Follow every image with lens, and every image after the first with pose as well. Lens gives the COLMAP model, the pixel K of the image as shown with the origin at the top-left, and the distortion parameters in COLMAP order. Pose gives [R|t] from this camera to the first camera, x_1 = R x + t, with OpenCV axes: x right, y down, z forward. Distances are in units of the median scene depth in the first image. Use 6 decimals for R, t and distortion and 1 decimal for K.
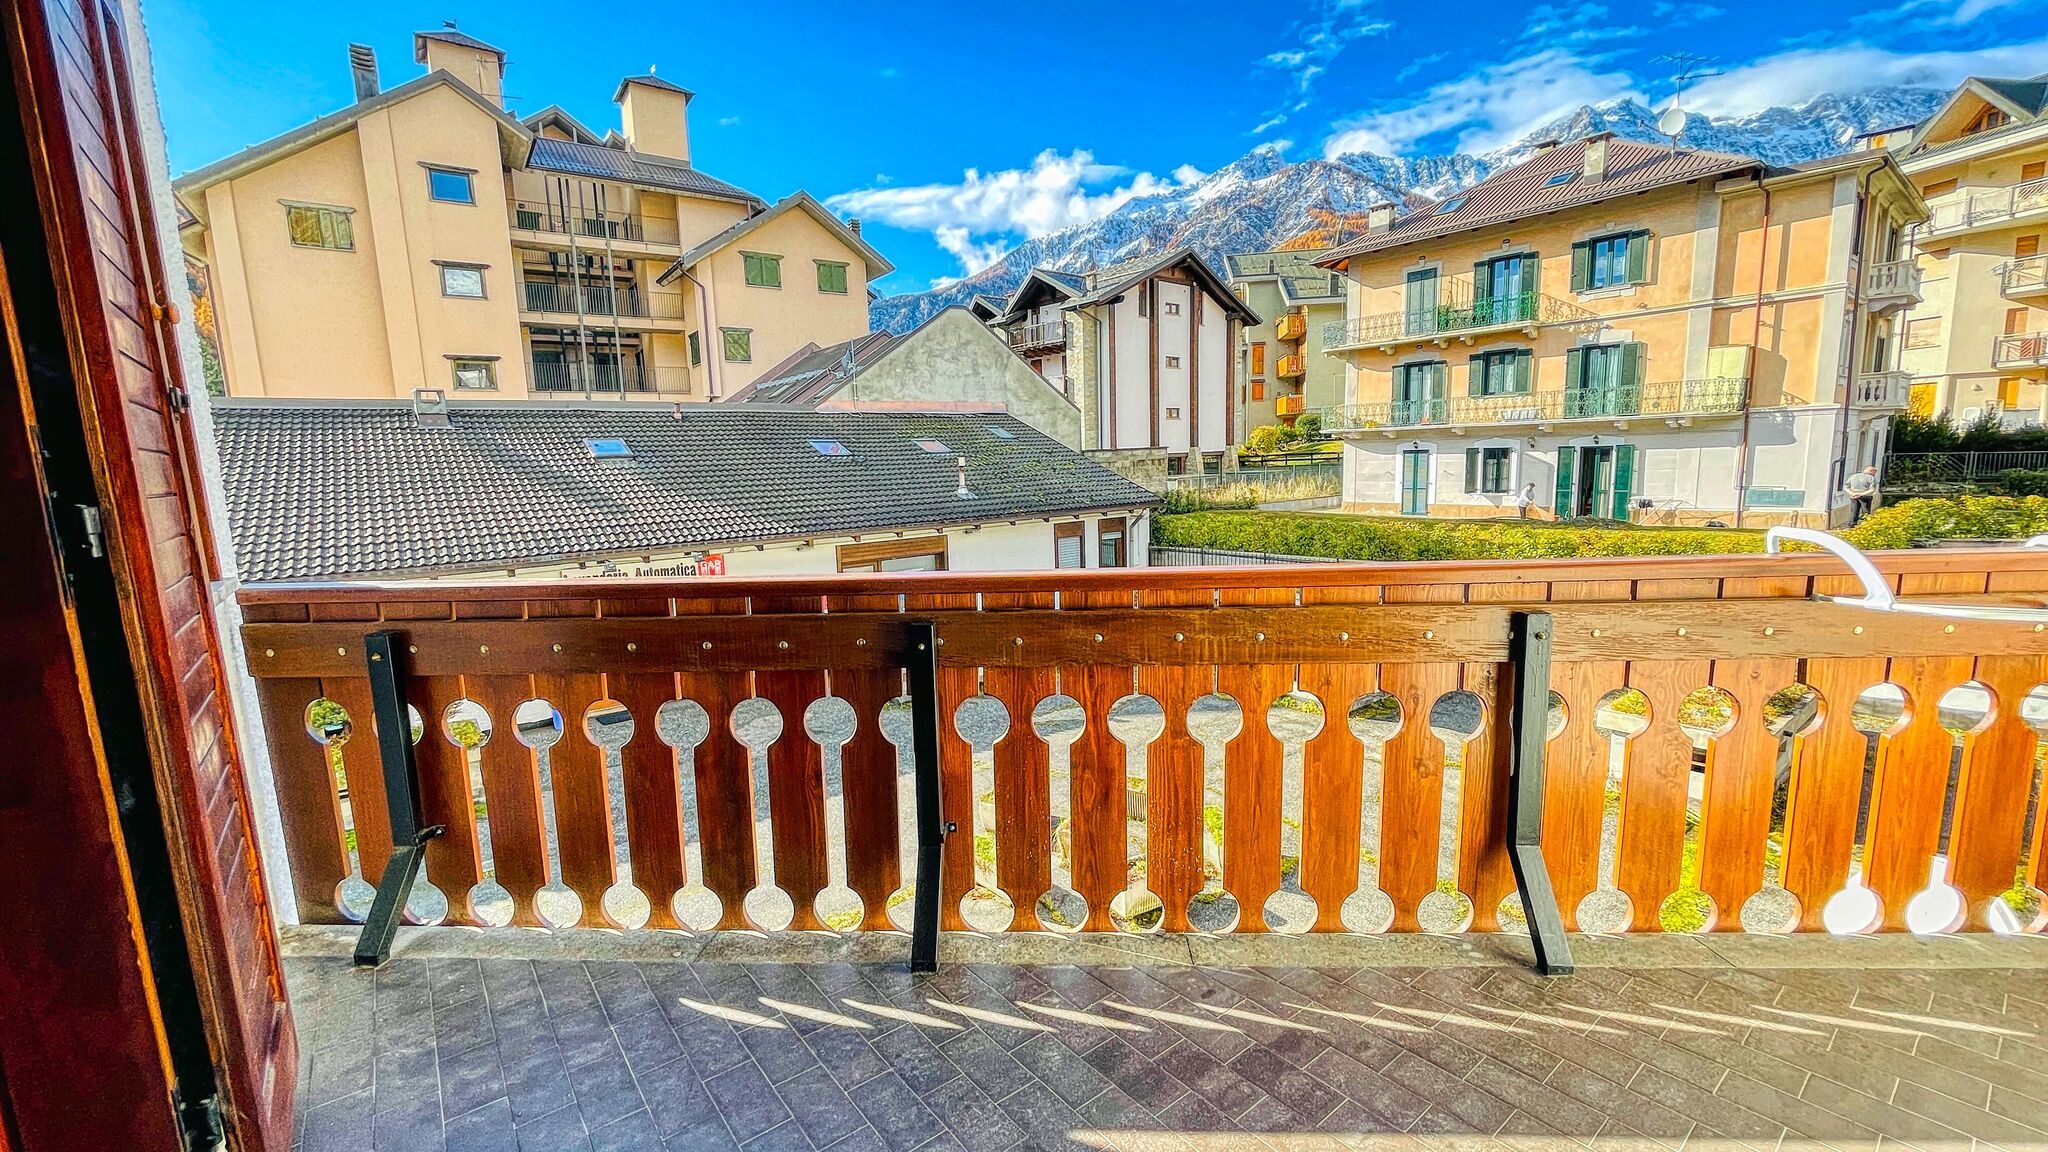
lens RADIAL K [[827.9, 0, 1017.8], [0, 827.9, 571.7], [0, 0, 1]] dist [-0.000017, 0.000522]
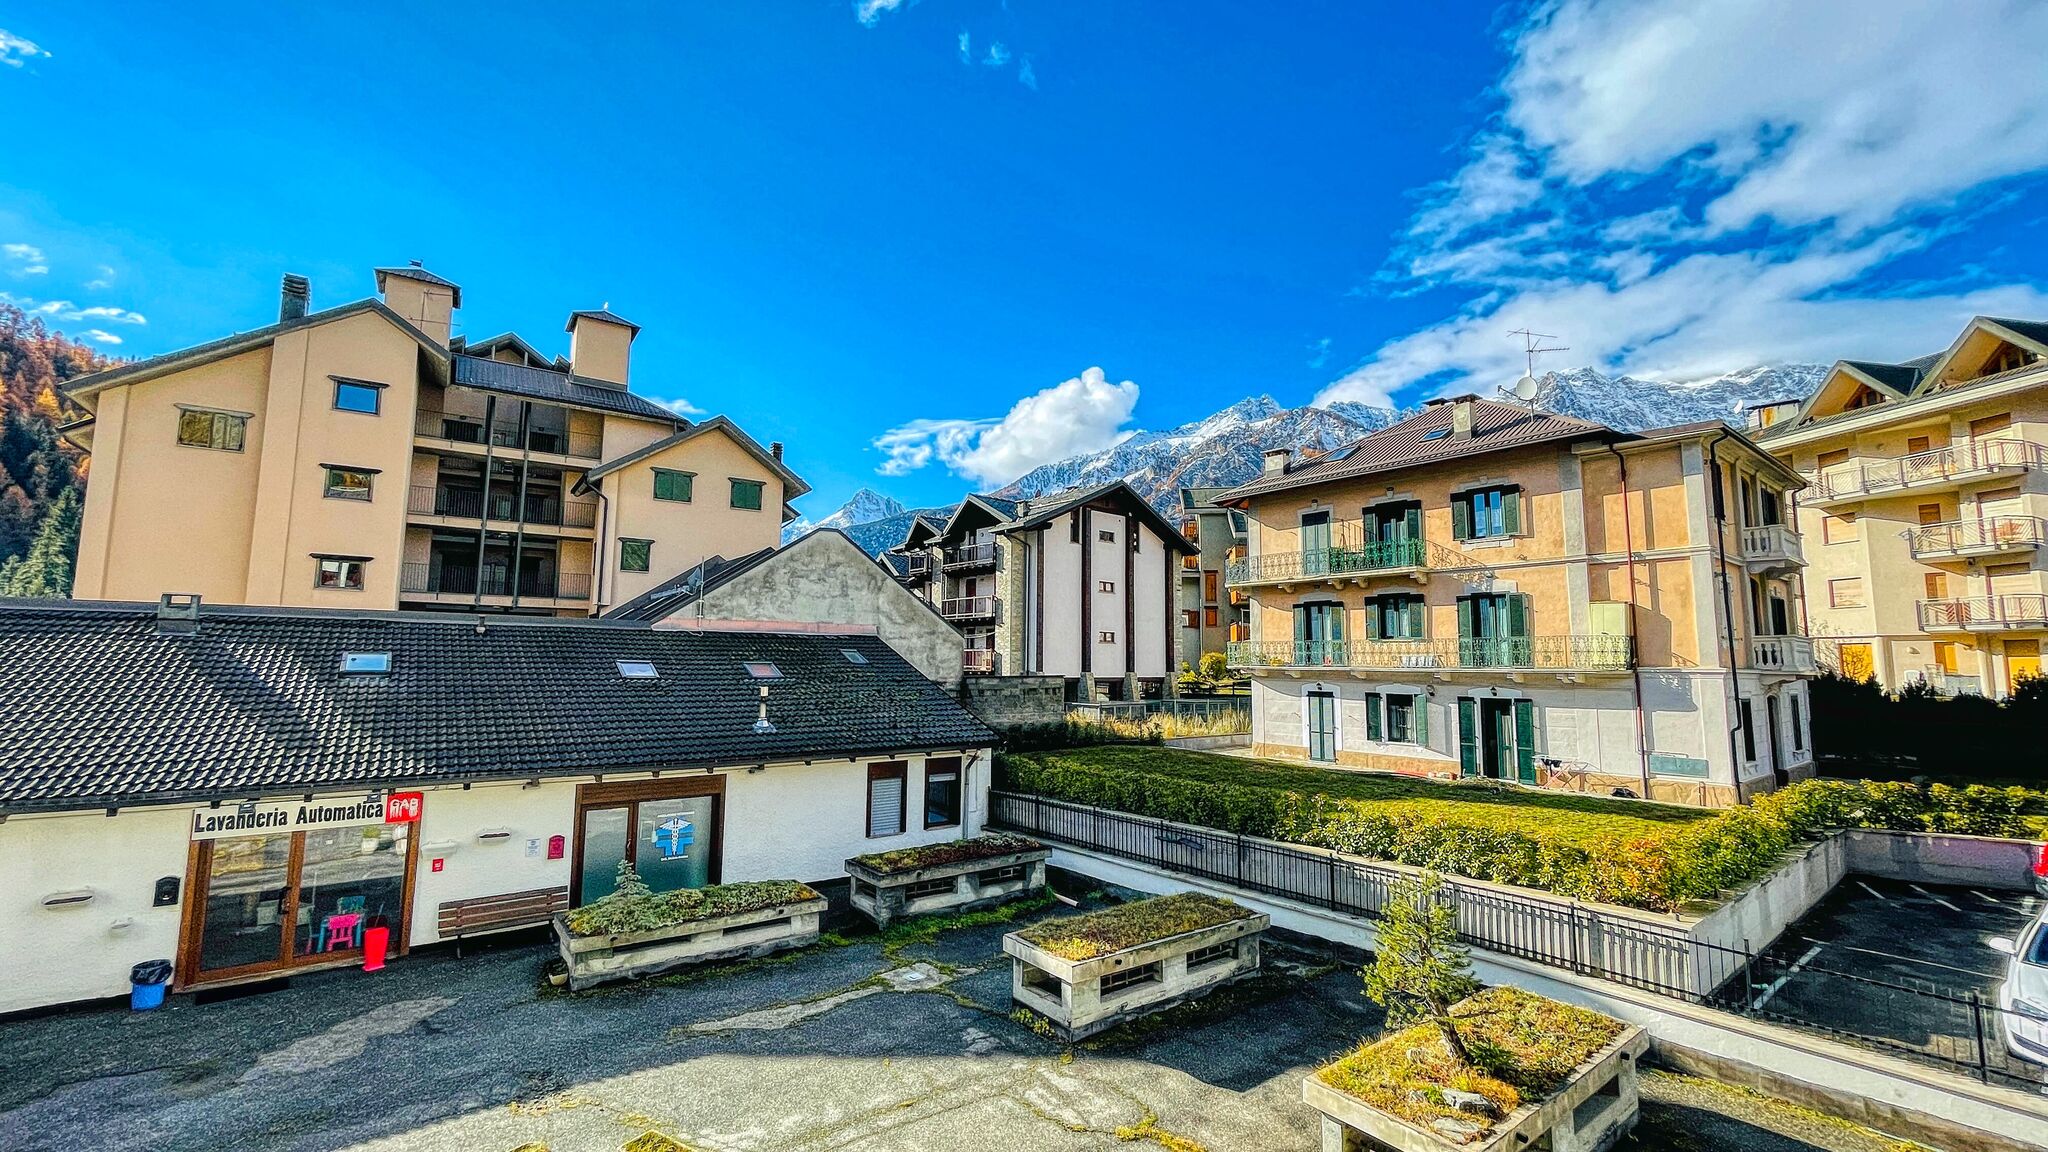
lens RADIAL K [[827.9, 0, 1017.8], [0, 827.9, 571.7], [0, 0, 1]] dist [-0.000017, 0.000522]
pose [[0.999045, 0.042308, -0.010896, 0.144965], [-0.043688, 0.967483, -0.249133, -0.029223], [0.000001, 0.249371, 0.968408, 0.044989]]
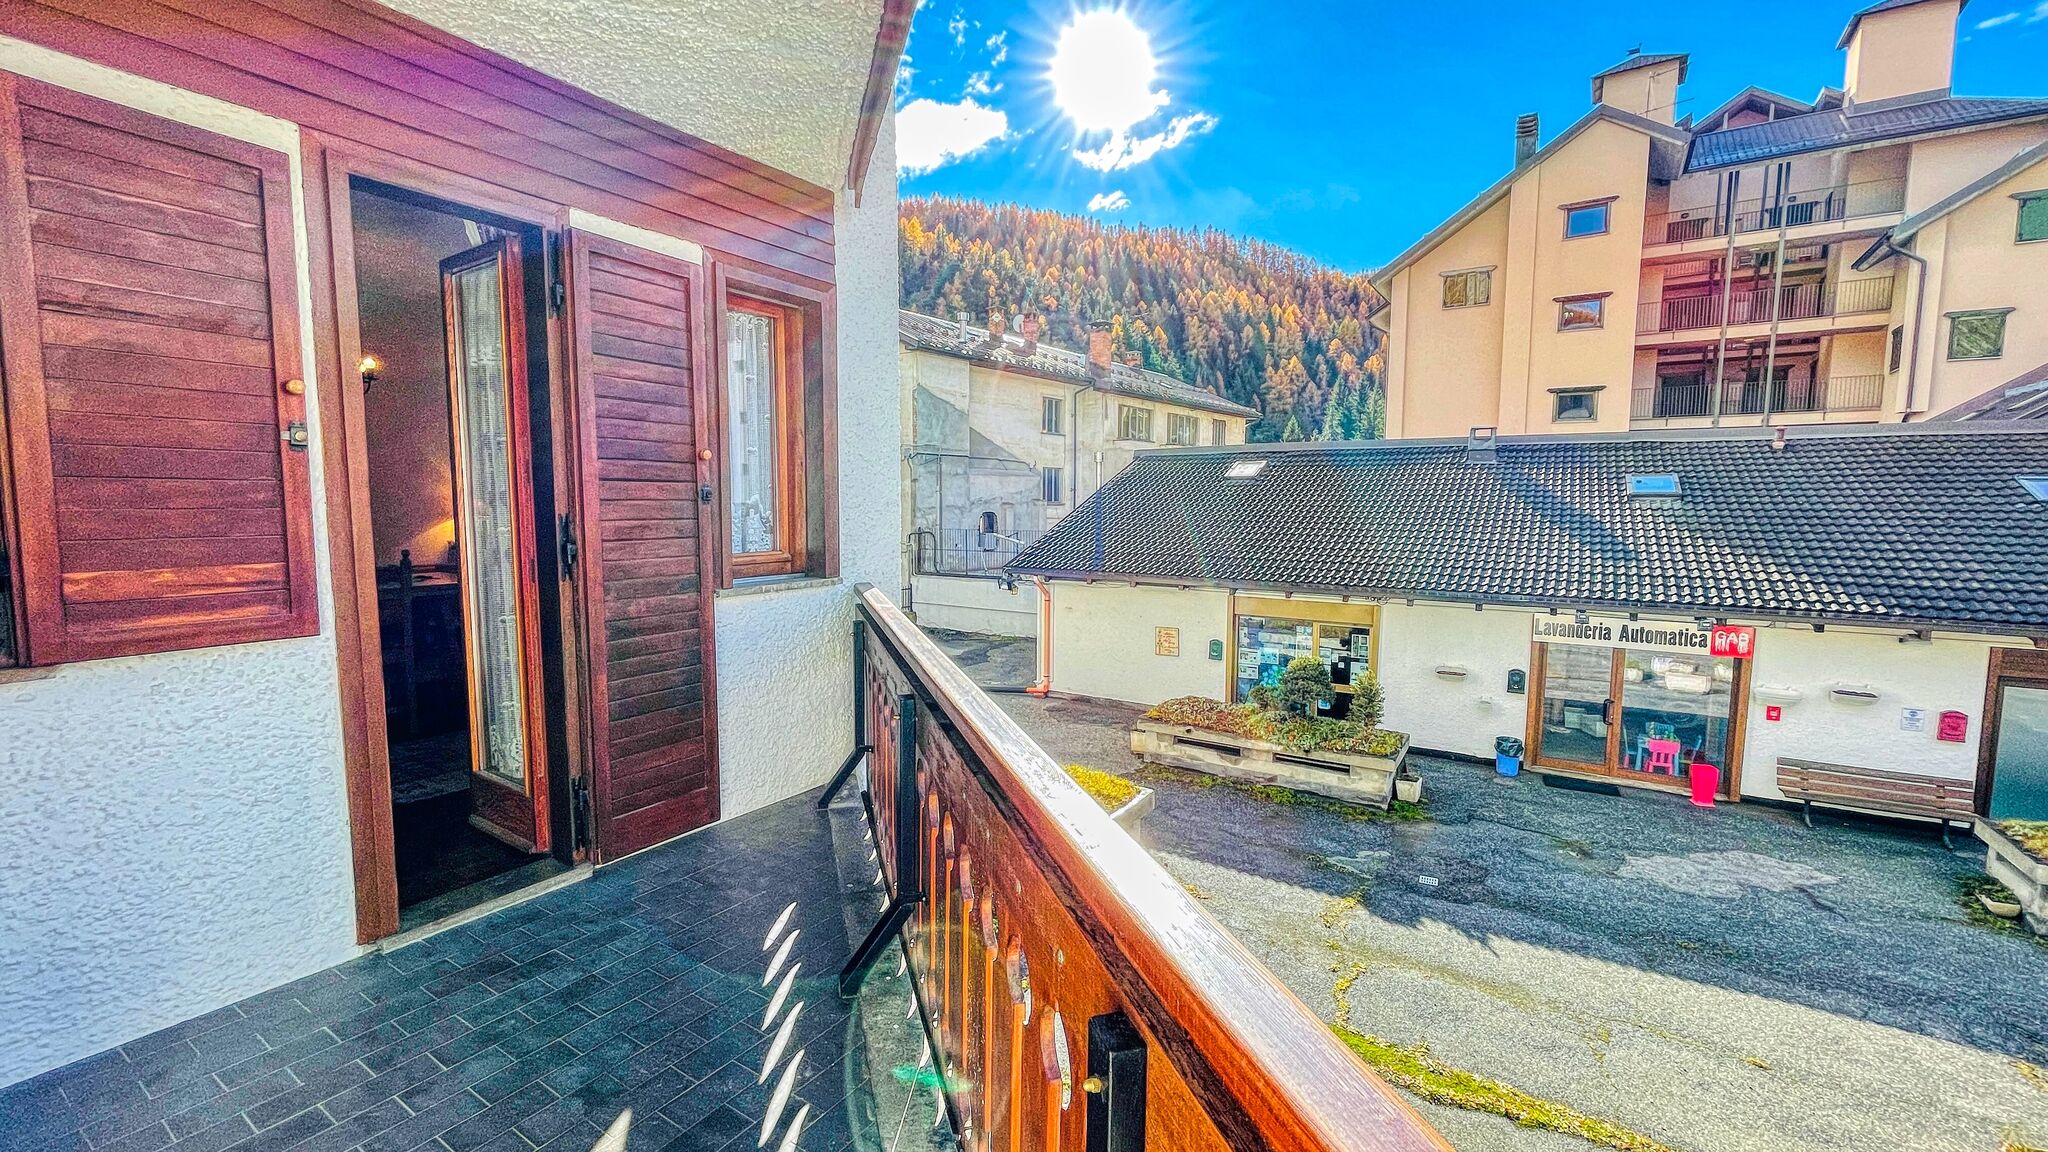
lens RADIAL K [[827.9, 0, 1017.8], [0, 827.9, 571.7], [0, 0, 1]] dist [-0.000017, 0.000522]
pose [[0.336102, 0.118446, -0.934348, 0.063949], [-0.148110, 0.986364, 0.071762, -0.013368], [0.930107, 0.114267, 0.349062, 0.049461]]
